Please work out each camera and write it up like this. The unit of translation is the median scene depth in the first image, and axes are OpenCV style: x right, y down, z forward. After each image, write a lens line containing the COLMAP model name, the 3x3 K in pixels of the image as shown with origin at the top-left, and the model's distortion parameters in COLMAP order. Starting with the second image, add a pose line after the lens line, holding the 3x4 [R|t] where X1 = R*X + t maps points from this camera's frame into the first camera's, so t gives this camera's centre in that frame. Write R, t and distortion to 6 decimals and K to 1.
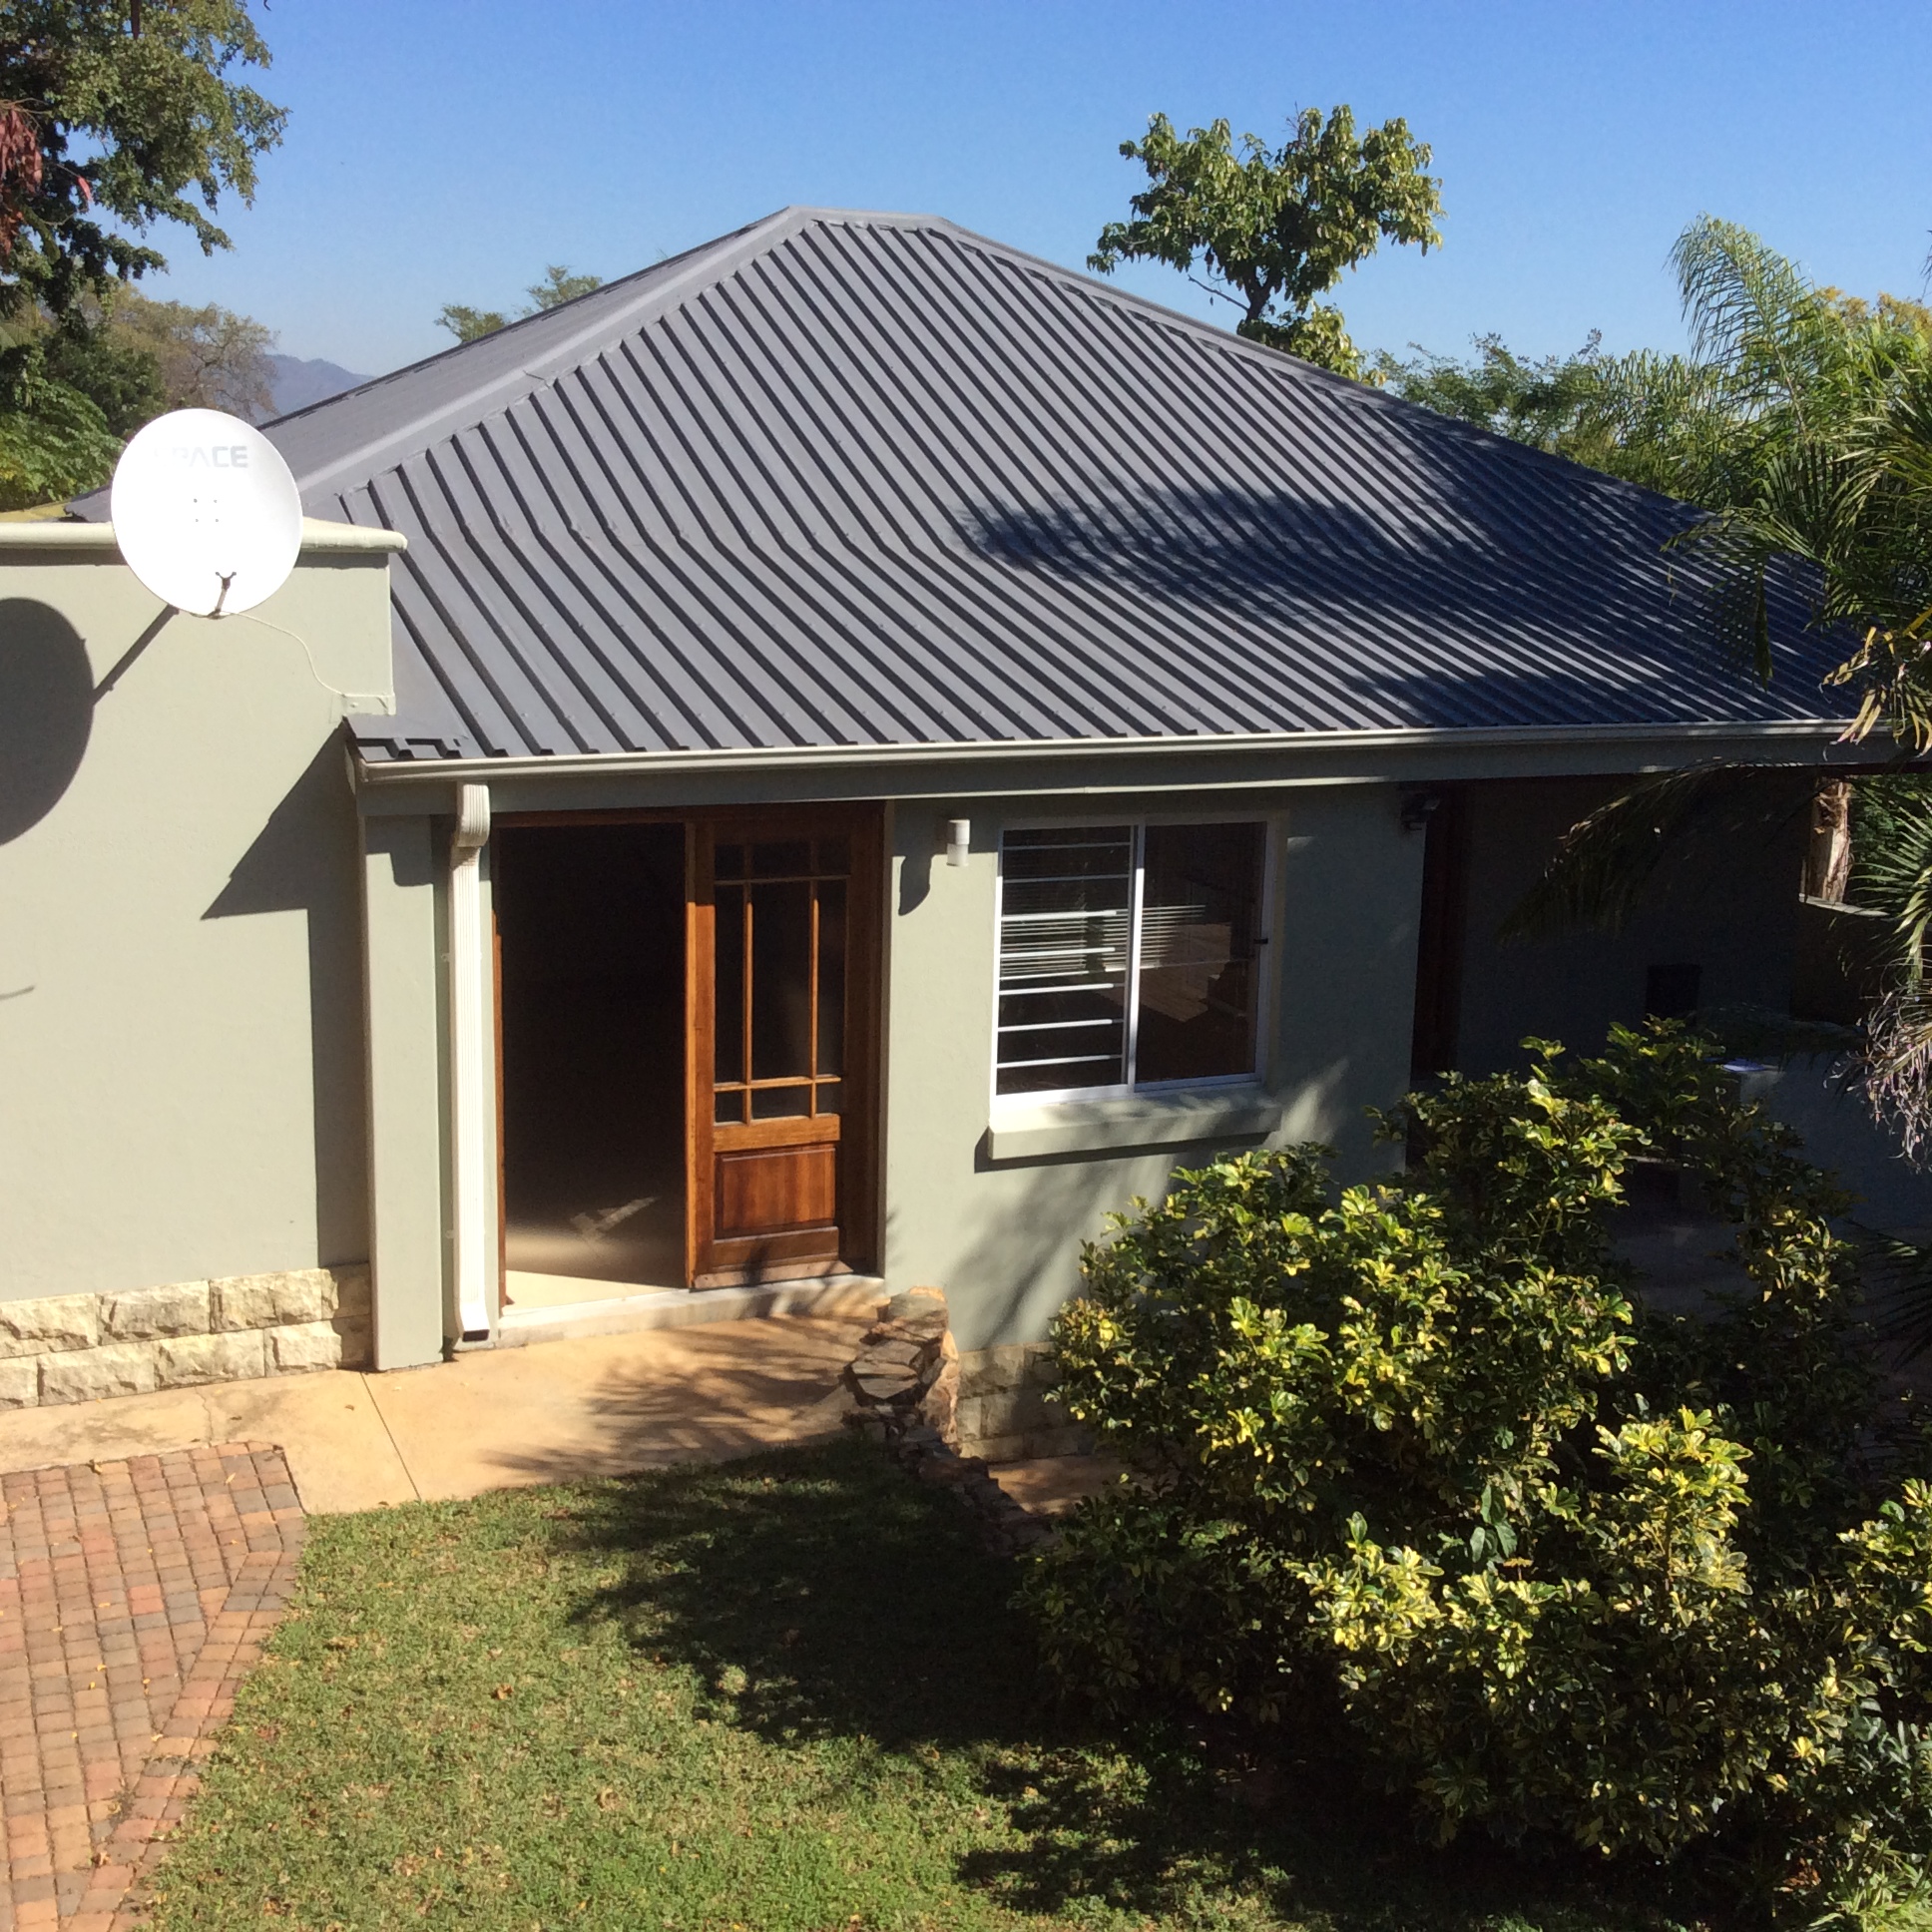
lens RADIAL K [[2376.5, 0, 950.6], [0, 2376.5, 954.5], [0, 0, 1]] dist [0.051775, 0.000000]
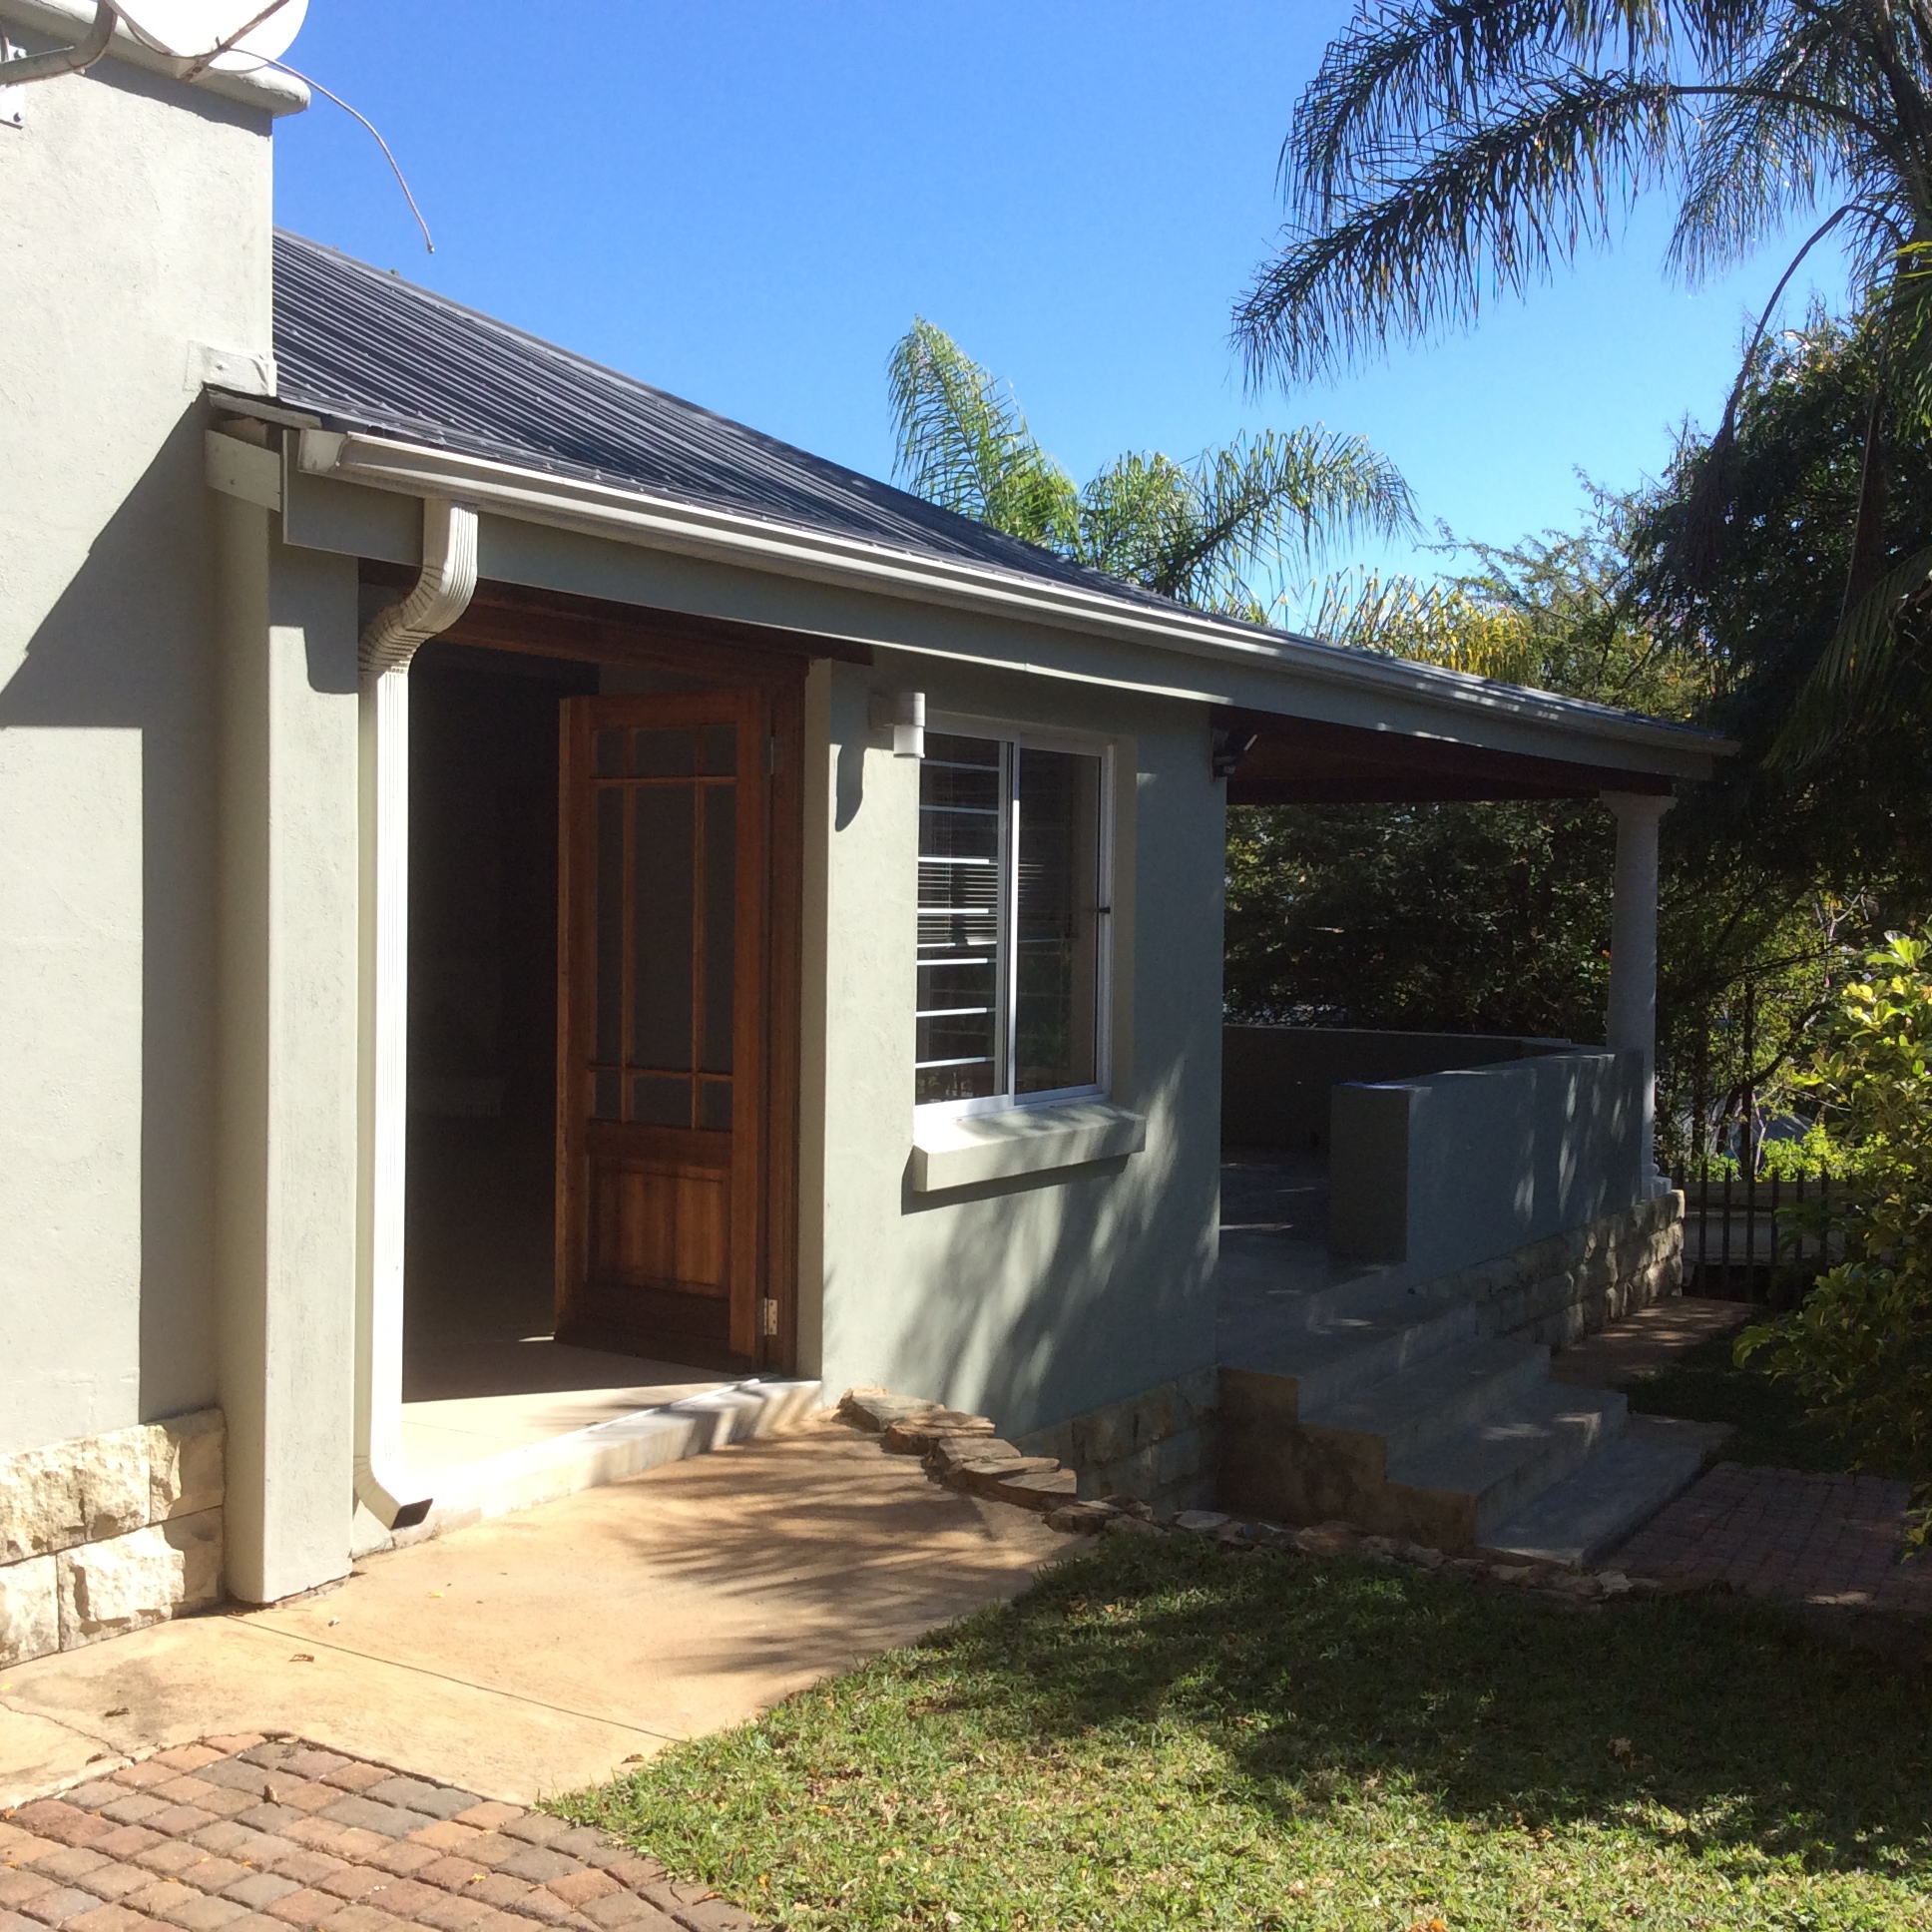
lens RADIAL K [[2376.5, 0, 971.9], [0, 2376.5, 953.8], [0, 0, 1]] dist [0.051775, 0.000000]
pose [[0.827558, -0.031562, 0.560493, -0.404494], [0.118464, 0.985753, -0.119401, 0.113560], [-0.548739, 0.165209, 0.819507, 0.447275]]
